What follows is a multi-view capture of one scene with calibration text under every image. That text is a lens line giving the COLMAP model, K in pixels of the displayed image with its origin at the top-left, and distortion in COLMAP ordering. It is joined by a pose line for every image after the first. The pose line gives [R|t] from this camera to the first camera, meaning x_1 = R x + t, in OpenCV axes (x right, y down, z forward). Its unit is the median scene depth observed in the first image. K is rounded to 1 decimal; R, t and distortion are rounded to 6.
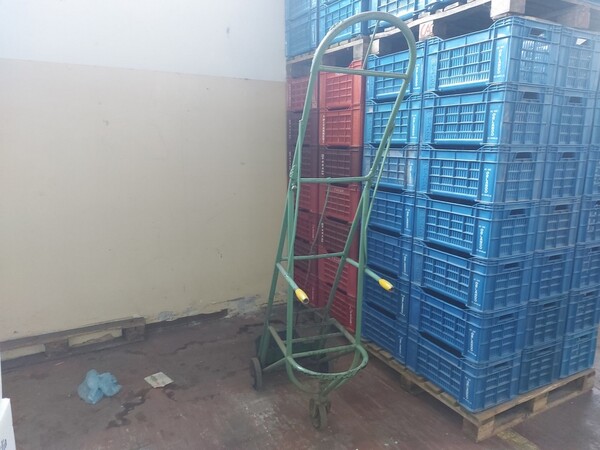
lens RADIAL K [[434.6, 0, 301.7], [0, 434.6, 223.6], [0, 0, 1]] dist [0.080301, -0.080410]
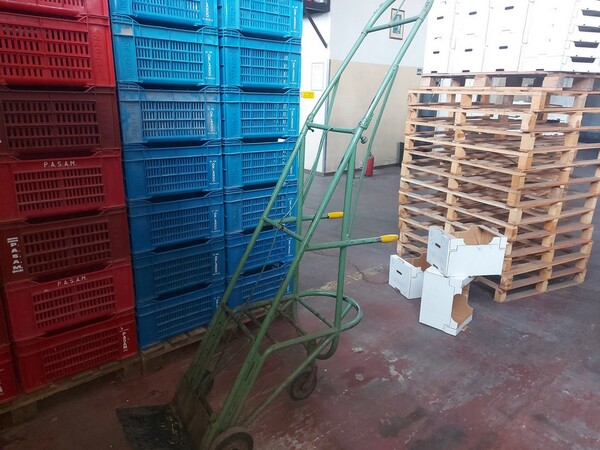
lens RADIAL K [[434.6, 0, 298.9], [0, 434.6, 224.9], [0, 0, 1]] dist [0.080301, -0.080410]
pose [[-0.202192, -0.296134, 0.933501, -0.682472], [0.159924, 0.930409, 0.329792, -0.179408], [-0.966200, 0.215970, -0.140763, 0.989014]]
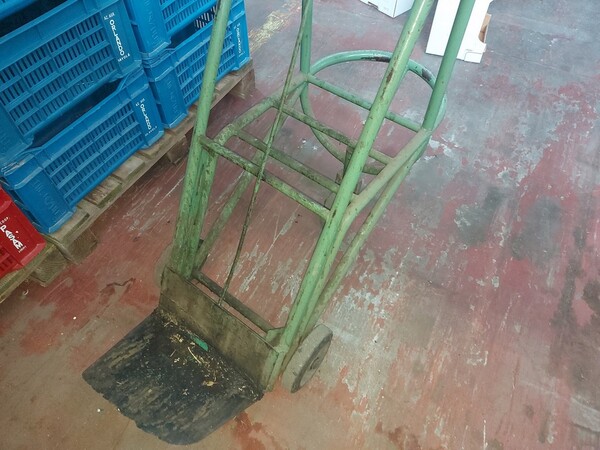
lens RADIAL K [[434.6, 0, 304.8], [0, 434.6, 224.6], [0, 0, 1]] dist [0.080301, -0.080410]
pose [[-0.551525, -0.673138, 0.492651, -0.236326], [0.146598, 0.503188, 0.851652, -0.078978], [-0.821175, 0.541929, -0.178841, 1.078988]]
